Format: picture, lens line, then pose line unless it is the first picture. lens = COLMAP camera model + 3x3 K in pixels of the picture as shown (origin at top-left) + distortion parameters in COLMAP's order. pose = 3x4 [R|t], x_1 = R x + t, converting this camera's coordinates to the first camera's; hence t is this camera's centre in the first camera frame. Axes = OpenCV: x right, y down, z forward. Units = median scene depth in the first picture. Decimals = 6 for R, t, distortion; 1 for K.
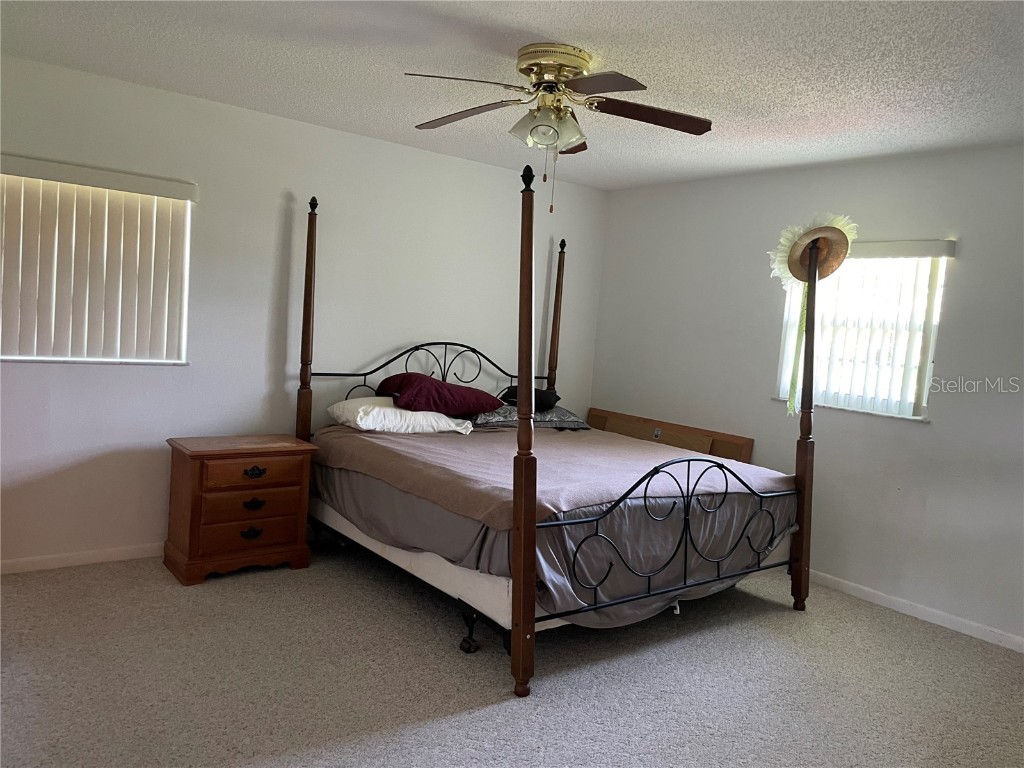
lens RADIAL K [[788.6, 0, 512.5], [0, 788.6, 384.9], [0, 0, 1]] dist [0.002987, -0.001717]
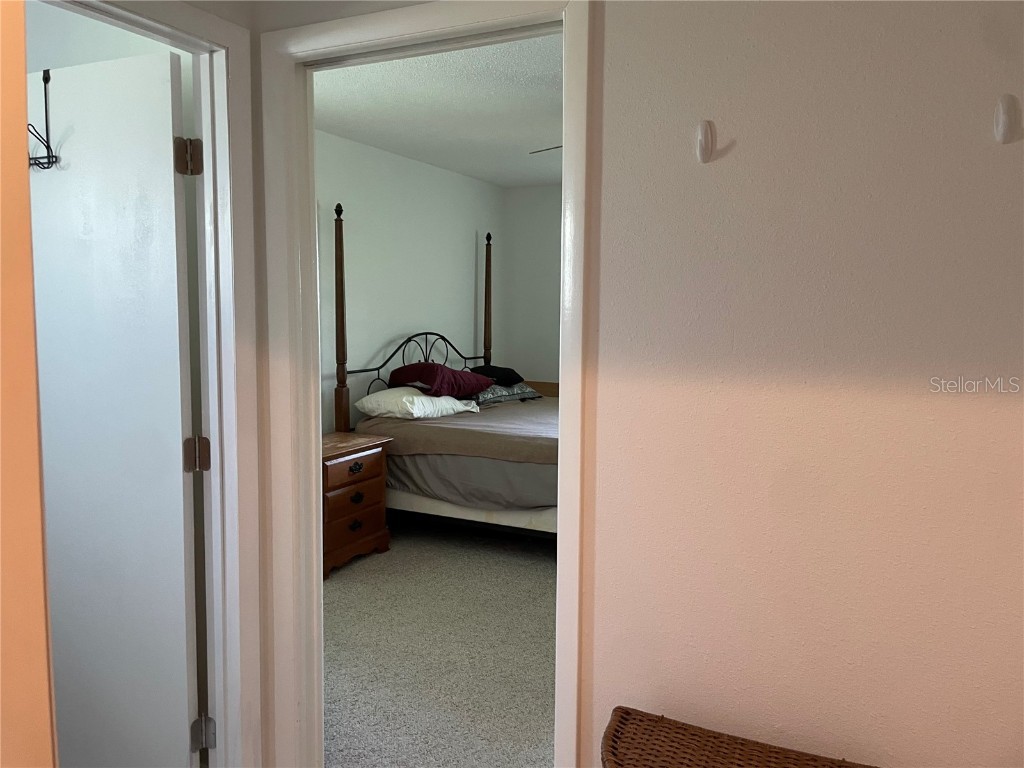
lens RADIAL K [[788.6, 0, 512.0], [0, 788.6, 382.2], [0, 0, 1]] dist [0.002987, -0.001717]
pose [[0.906285, -0.104447, 0.409558, -0.478742], [0.091774, 0.994496, 0.050541, -0.033238], [-0.412582, -0.008218, 0.910883, -0.048303]]
